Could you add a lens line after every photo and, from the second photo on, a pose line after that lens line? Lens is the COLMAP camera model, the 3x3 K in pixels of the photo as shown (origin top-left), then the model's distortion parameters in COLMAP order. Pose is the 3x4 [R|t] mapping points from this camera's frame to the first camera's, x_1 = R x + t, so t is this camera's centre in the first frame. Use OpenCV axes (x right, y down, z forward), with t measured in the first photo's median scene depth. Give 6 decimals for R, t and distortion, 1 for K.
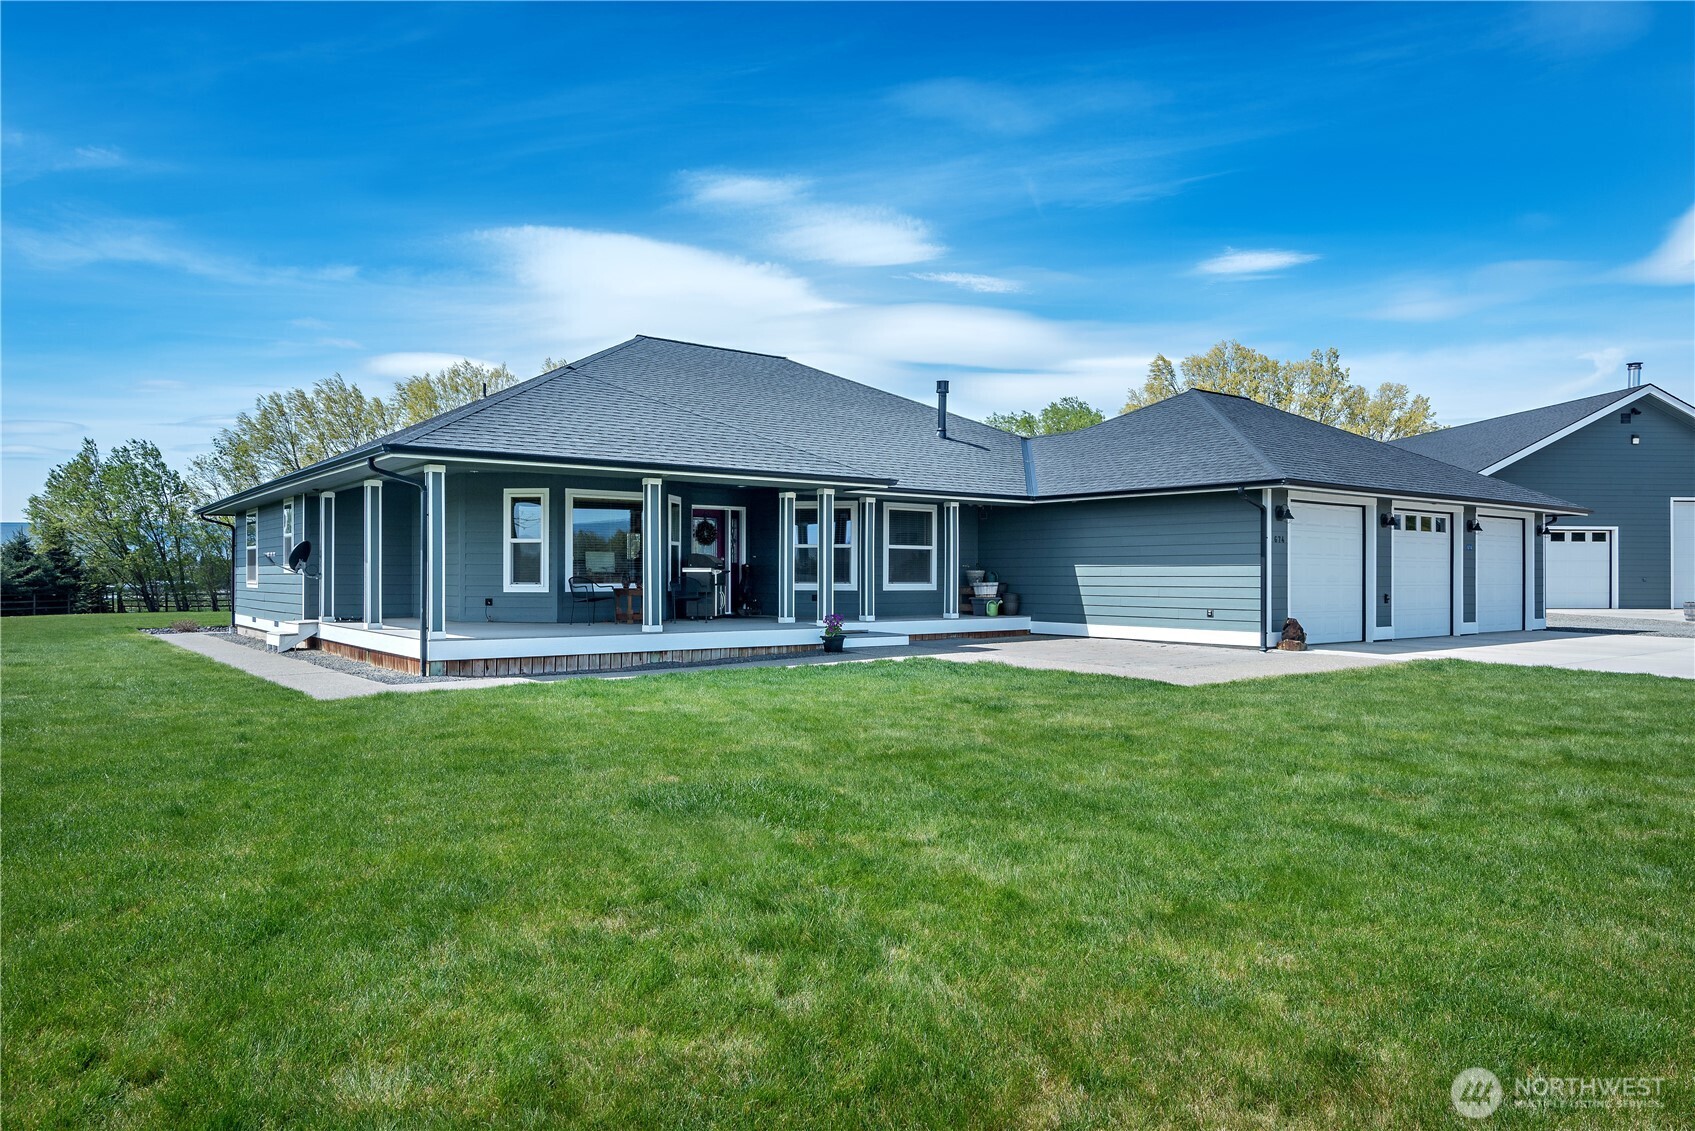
lens RADIAL K [[1112.5, 0, 847.6], [0, 1112.5, 605.2], [0, 0, 1]] dist [0.004977, 0.000810]
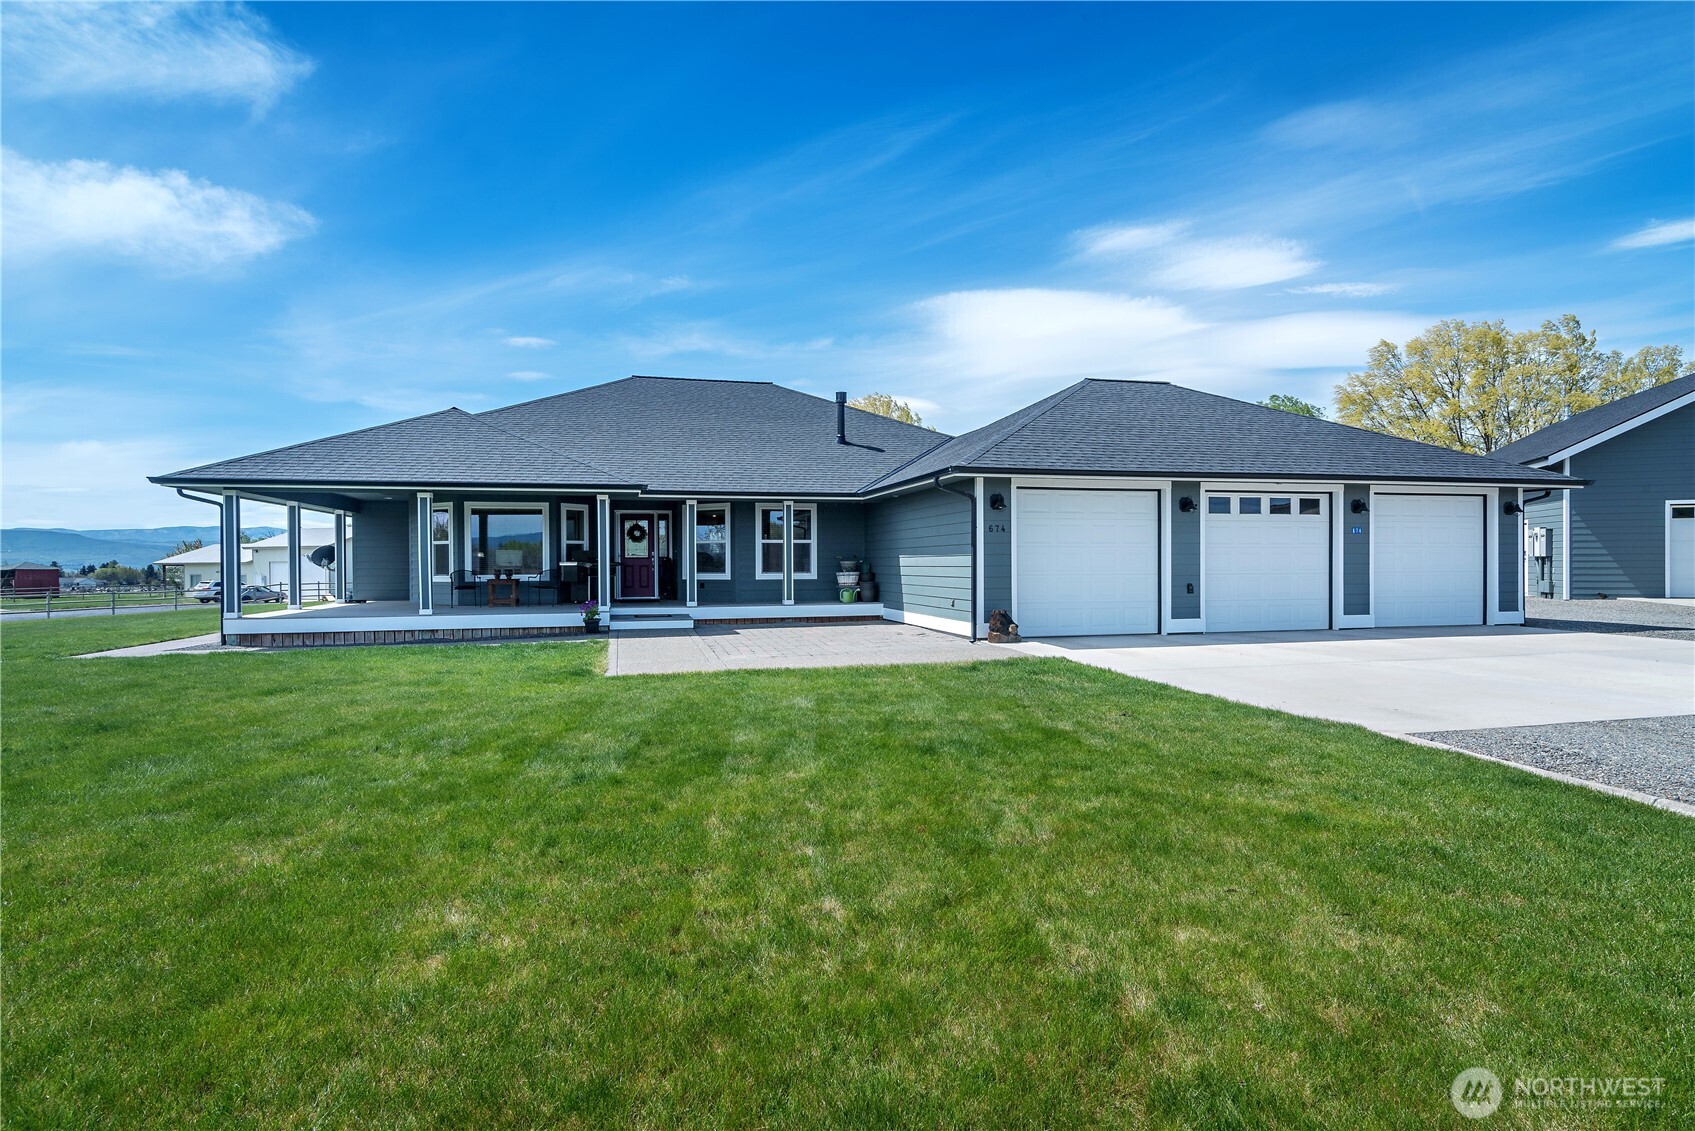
lens RADIAL K [[895.4, 0, 847.5], [0, 895.4, 565.5], [0, 0, 1]] dist [0.021360, 0.000327]
pose [[0.918919, -0.006788, -0.394387, 0.156693], [-0.002363, 0.999739, -0.022714, -0.002201], [0.394438, 0.021804, 0.918664, 0.060486]]
